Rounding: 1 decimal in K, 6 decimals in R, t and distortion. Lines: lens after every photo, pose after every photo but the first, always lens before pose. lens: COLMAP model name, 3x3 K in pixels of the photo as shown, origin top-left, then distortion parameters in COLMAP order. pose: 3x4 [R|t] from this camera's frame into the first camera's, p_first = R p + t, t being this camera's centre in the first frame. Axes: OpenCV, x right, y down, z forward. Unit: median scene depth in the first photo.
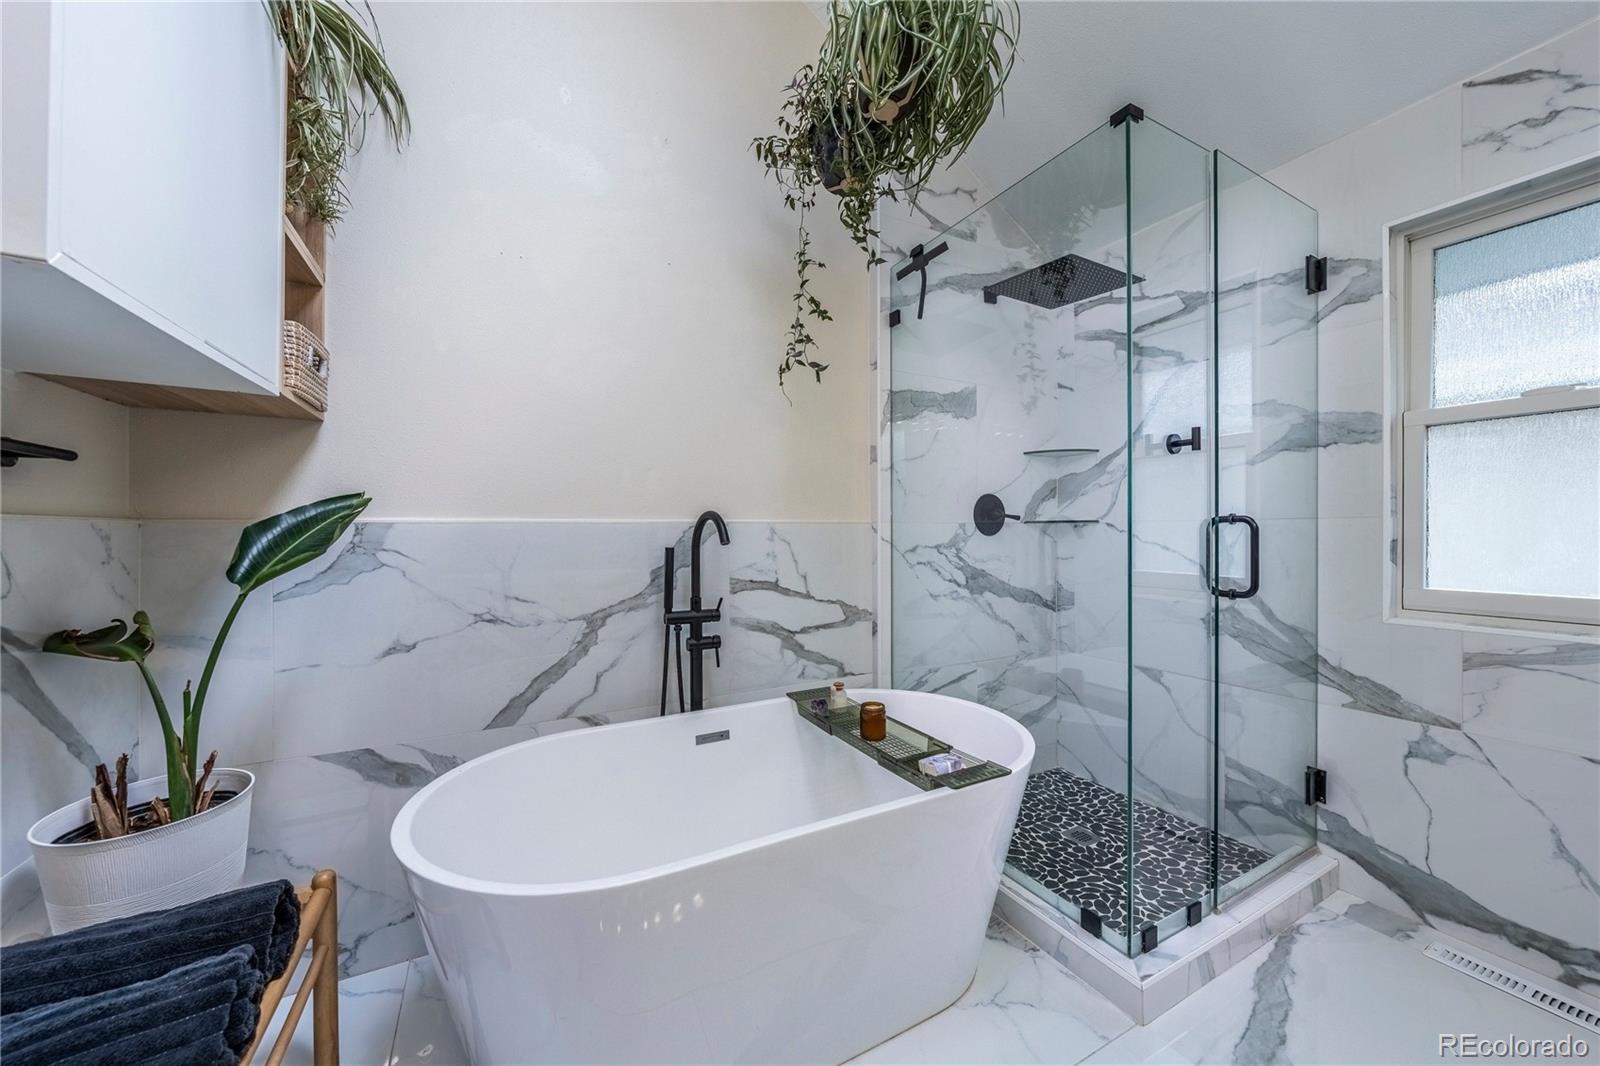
lens RADIAL K [[585.8, 0, 800.0], [0, 585.8, 533.0], [0, 0, 1]] dist [-0.000715, 0.000309]
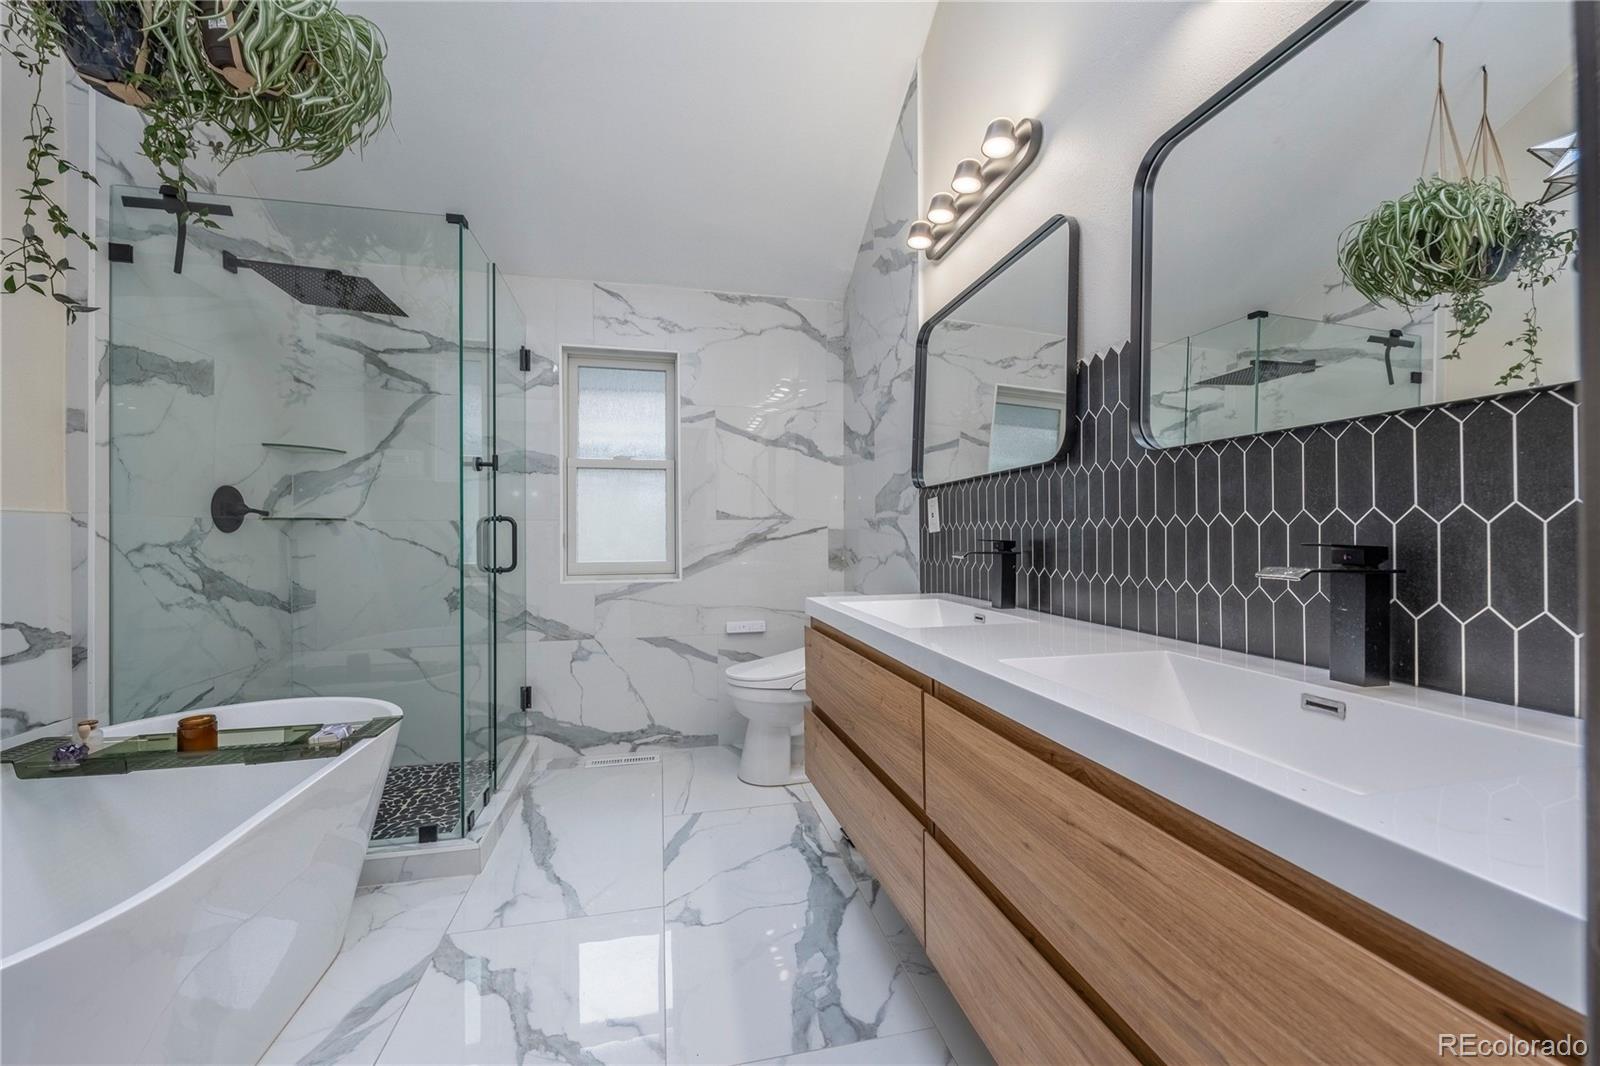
lens RADIAL K [[641.8, 0, 800.0], [0, 641.8, 533.0], [0, 0, 1]] dist [0.000853, 0.000023]
pose [[0.271292, 0.006126, 0.962478, -0.494772], [0.007224, 0.999939, -0.008400, 0.025344], [-0.962470, 0.009231, 0.271231, -0.123321]]
